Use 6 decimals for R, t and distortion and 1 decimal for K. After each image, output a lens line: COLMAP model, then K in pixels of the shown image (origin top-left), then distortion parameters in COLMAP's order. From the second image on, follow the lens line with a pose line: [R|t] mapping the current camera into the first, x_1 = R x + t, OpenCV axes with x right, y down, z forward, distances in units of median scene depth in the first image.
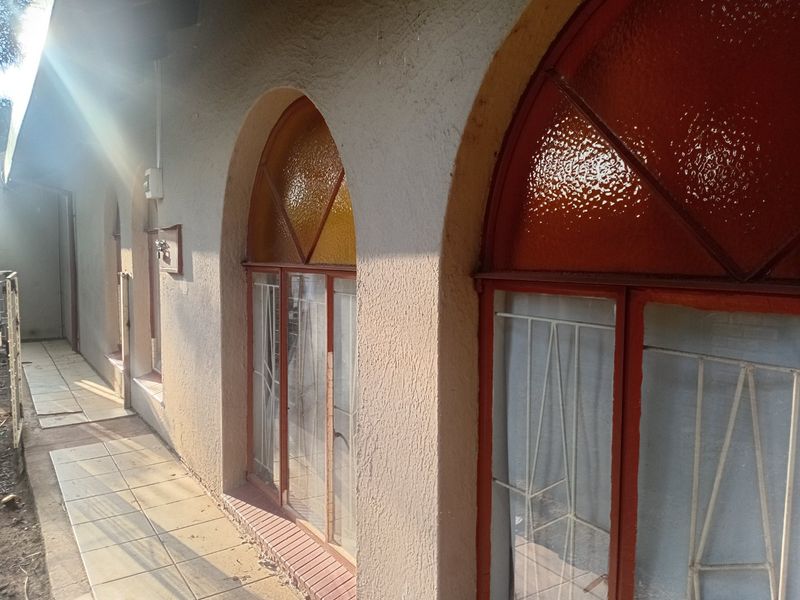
lens RADIAL K [[623.3, 0, 400.0], [0, 623.3, 300.0], [0, 0, 1]] dist [0.085179, -0.172775]
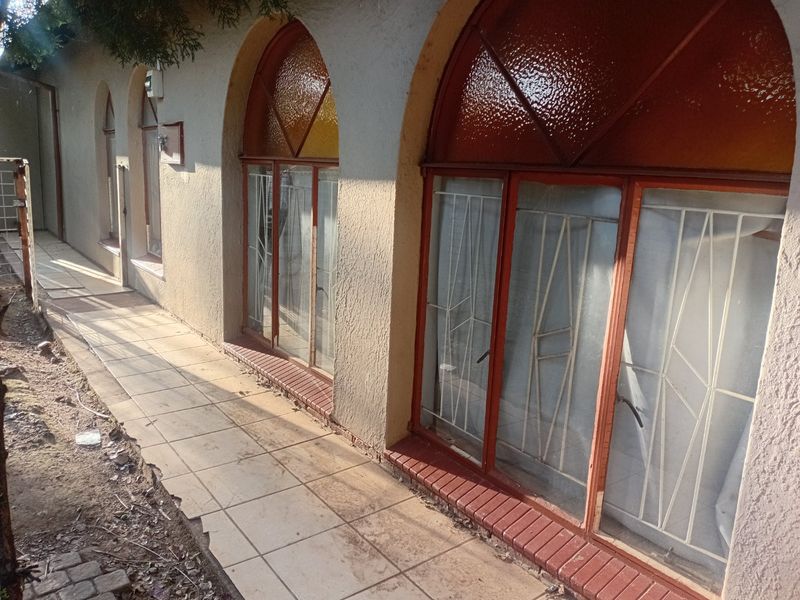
lens RADIAL K [[623.3, 0, 400.0], [0, 623.3, 300.0], [0, 0, 1]] dist [0.085179, -0.172775]
pose [[0.997791, 0.030084, 0.059222, -0.006261], [-0.037807, 0.990268, 0.133941, 0.058314], [-0.054616, -0.135885, 0.989218, -0.363926]]
